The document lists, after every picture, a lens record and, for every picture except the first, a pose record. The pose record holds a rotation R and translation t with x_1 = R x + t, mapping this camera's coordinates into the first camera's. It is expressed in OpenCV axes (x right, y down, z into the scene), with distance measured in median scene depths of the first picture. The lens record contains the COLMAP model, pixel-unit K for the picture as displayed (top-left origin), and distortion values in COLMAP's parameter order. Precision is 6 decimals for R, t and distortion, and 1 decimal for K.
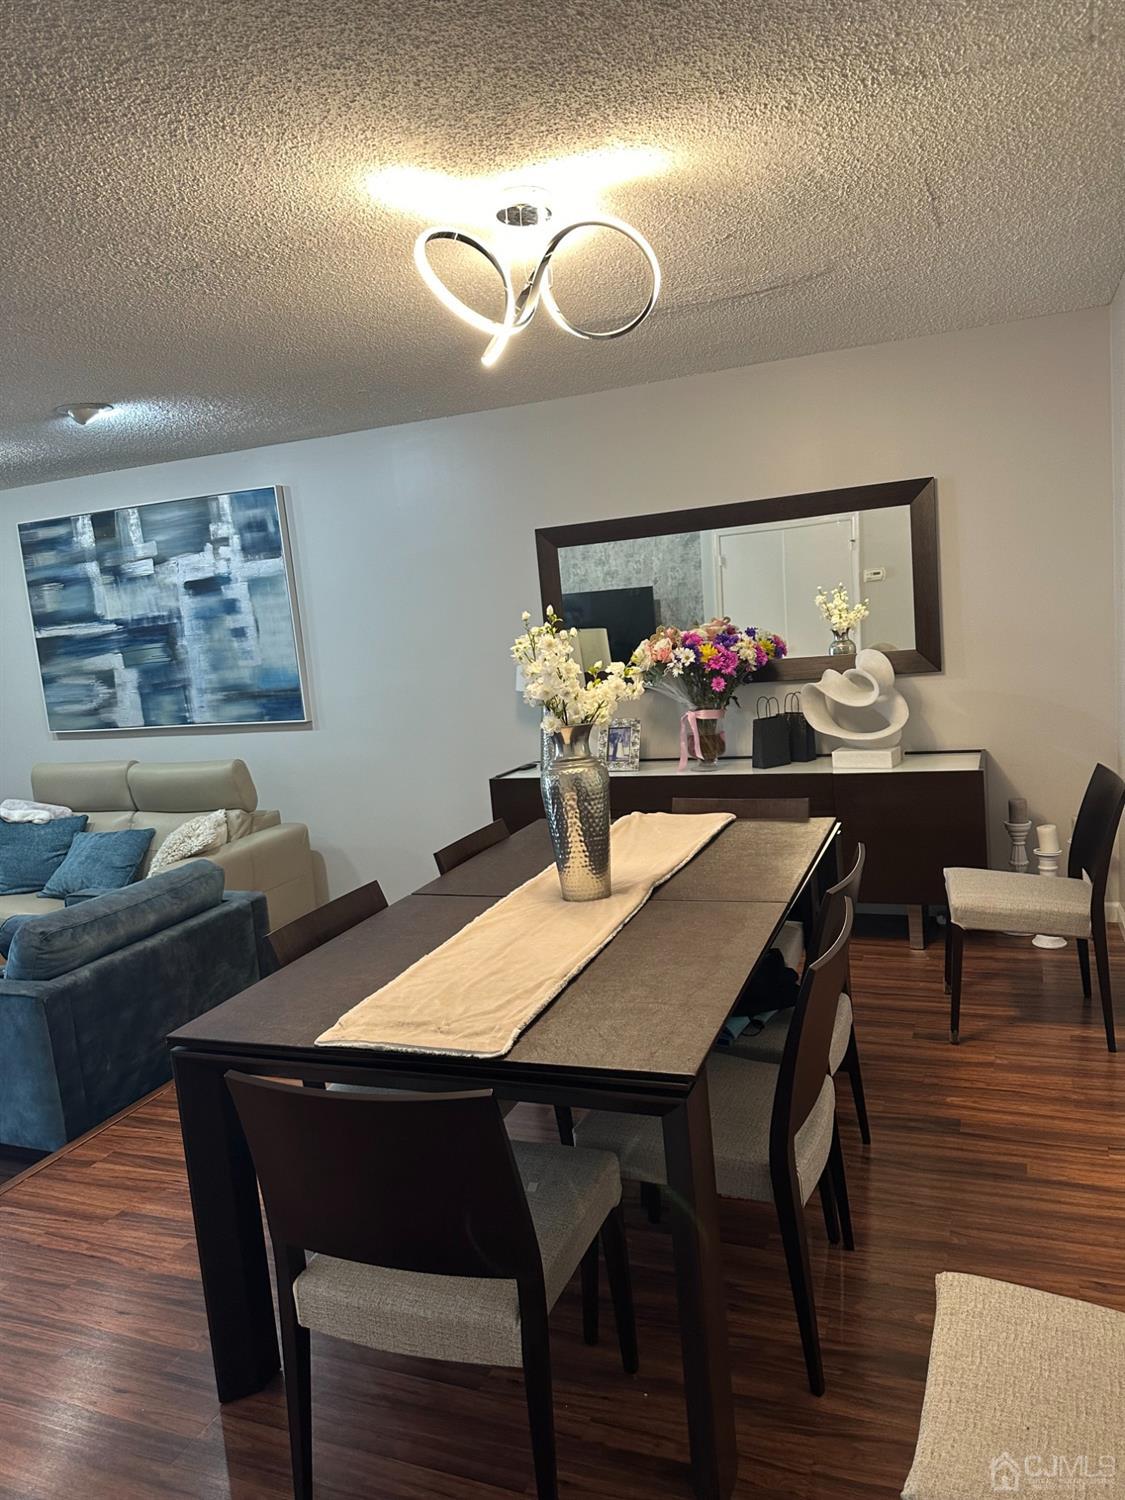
lens RADIAL K [[1058.5, 0, 598.5], [0, 1058.5, 750.9], [0, 0, 1]] dist [0.071839, -0.114335]
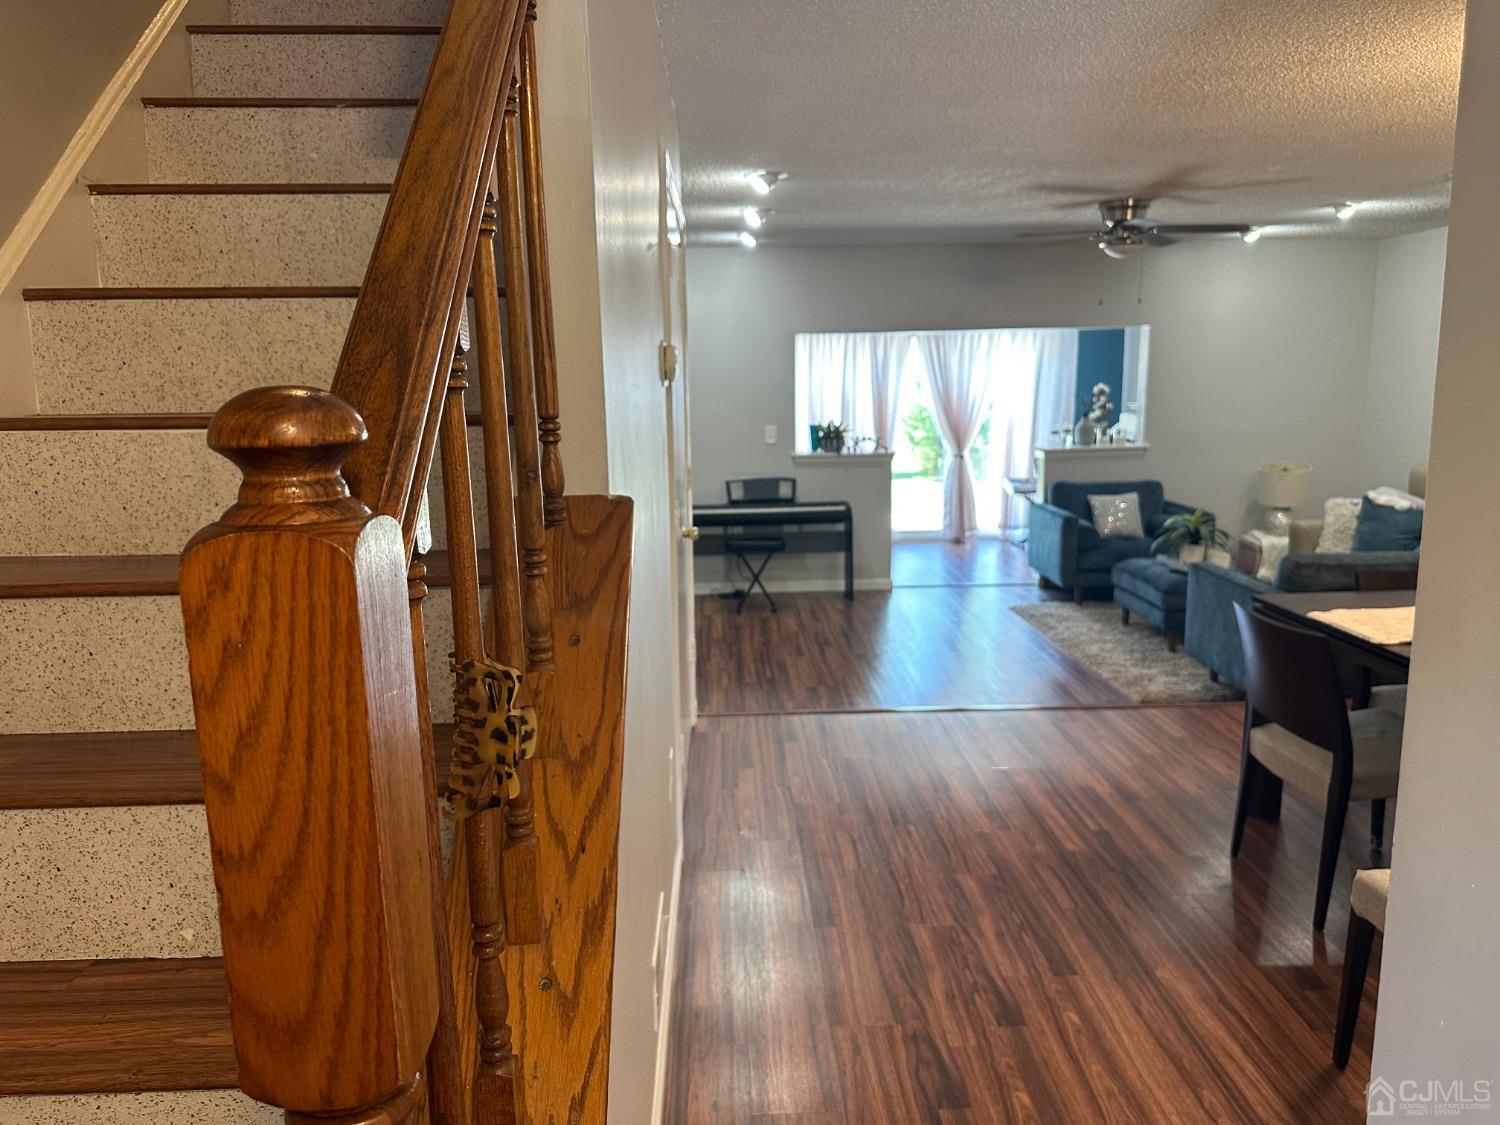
lens RADIAL K [[1058.5, 0, 750.0], [0, 1058.5, 562.5], [0, 0, 1]] dist [0.071839, -0.114335]
pose [[0.387583, 0.235412, -0.891269, 0.333288], [-0.144553, 0.970402, 0.193452, -0.003587], [0.910430, 0.053857, 0.410141, -0.193638]]
